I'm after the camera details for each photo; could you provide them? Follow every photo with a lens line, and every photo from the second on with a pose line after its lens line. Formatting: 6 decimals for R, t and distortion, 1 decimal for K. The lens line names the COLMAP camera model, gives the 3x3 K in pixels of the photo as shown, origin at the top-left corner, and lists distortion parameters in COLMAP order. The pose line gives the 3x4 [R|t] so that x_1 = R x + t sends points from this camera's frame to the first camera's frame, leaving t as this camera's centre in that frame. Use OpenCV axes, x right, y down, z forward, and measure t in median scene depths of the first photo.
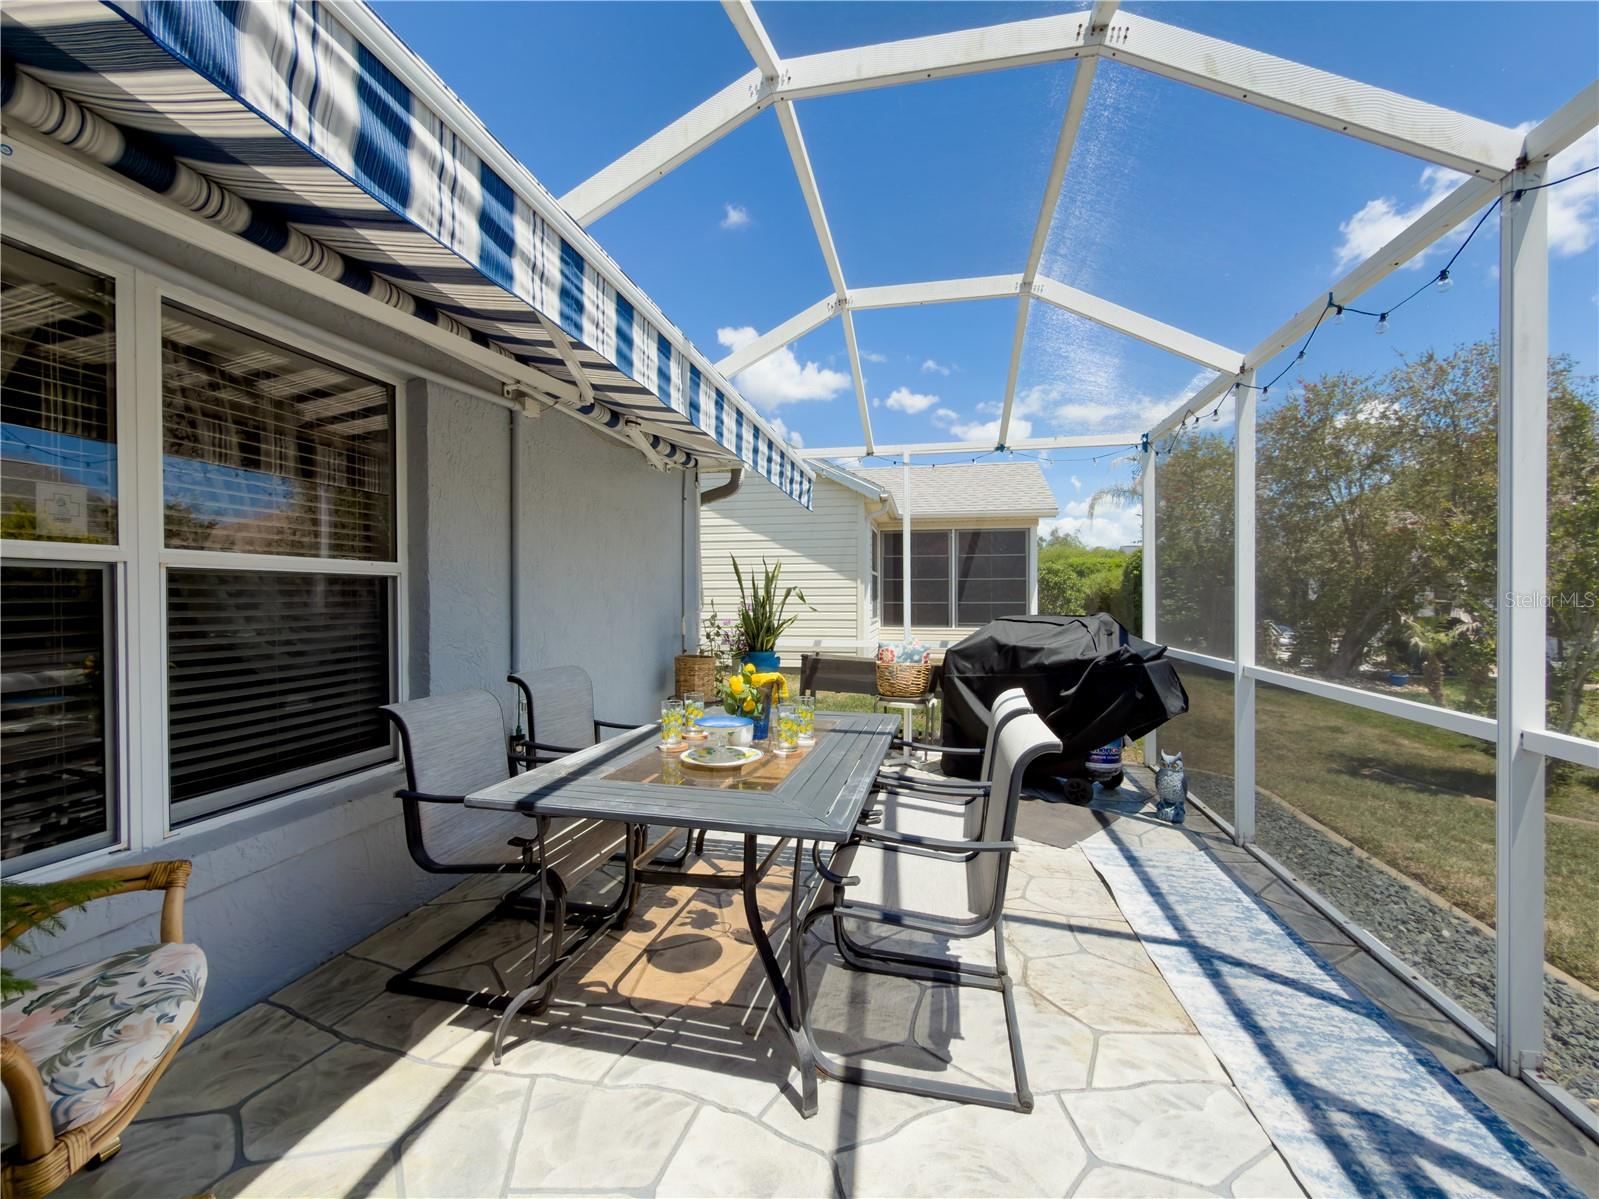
lens RADIAL K [[668.4, 0, 799.5], [0, 668.4, 599.5], [0, 0, 1]] dist [-0.001141, 0.001030]
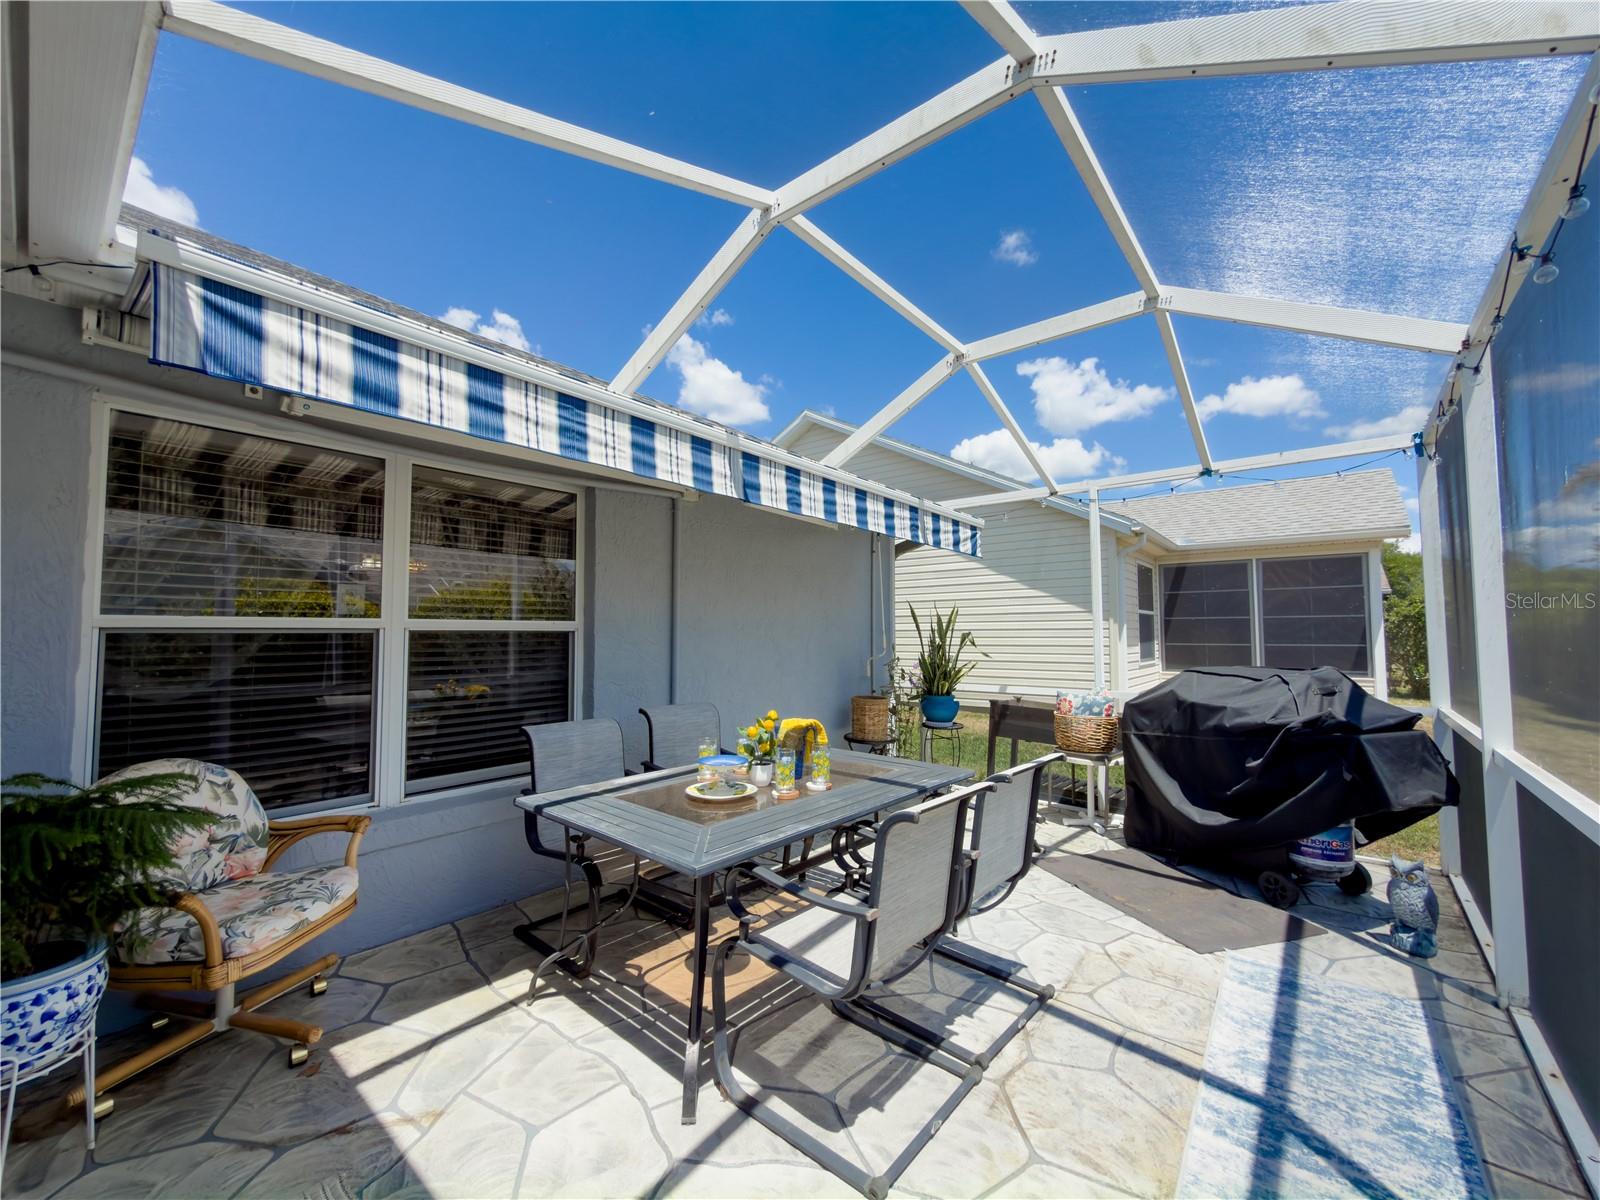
lens RADIAL K [[635.6, 0, 805.9], [0, 635.6, 601.0], [0, 0, 1]] dist [0.001339, -0.000023]
pose [[0.886340, -0.024002, -0.462413, 0.458999], [-0.001435, 0.998508, -0.054578, -0.028176], [0.463033, 0.049038, 0.884984, 0.068361]]
